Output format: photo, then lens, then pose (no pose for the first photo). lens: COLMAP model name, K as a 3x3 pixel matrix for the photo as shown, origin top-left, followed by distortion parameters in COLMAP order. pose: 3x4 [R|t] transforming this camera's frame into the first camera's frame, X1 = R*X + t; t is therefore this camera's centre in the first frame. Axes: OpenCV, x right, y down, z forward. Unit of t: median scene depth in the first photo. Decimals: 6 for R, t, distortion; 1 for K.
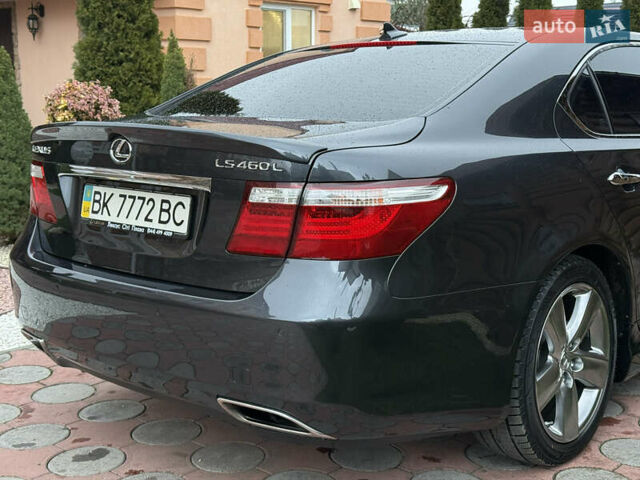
lens RADIAL K [[887.9, 0, 320.0], [0, 887.9, 240.0], [0, 0, 1]] dist [0.130381, -0.070091]
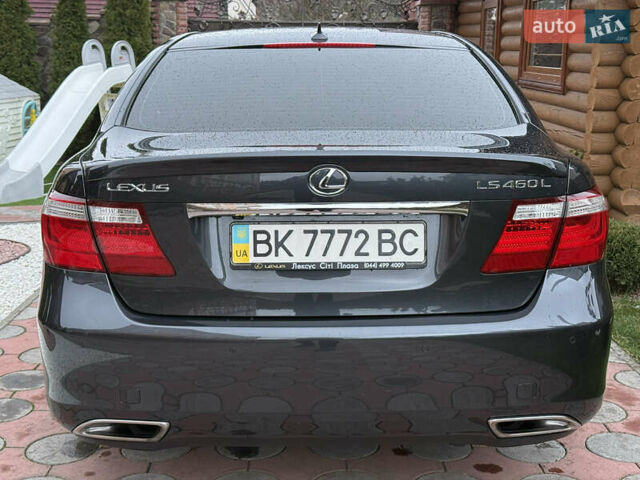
lens RADIAL K [[887.9, 0, 320.0], [0, 887.9, 240.0], [0, 0, 1]] dist [0.130381, -0.070091]
pose [[0.727098, -0.141131, 0.671871, -0.361192], [0.113003, 0.989897, 0.085642, -0.051780], [-0.677169, 0.013653, 0.735700, 0.156818]]
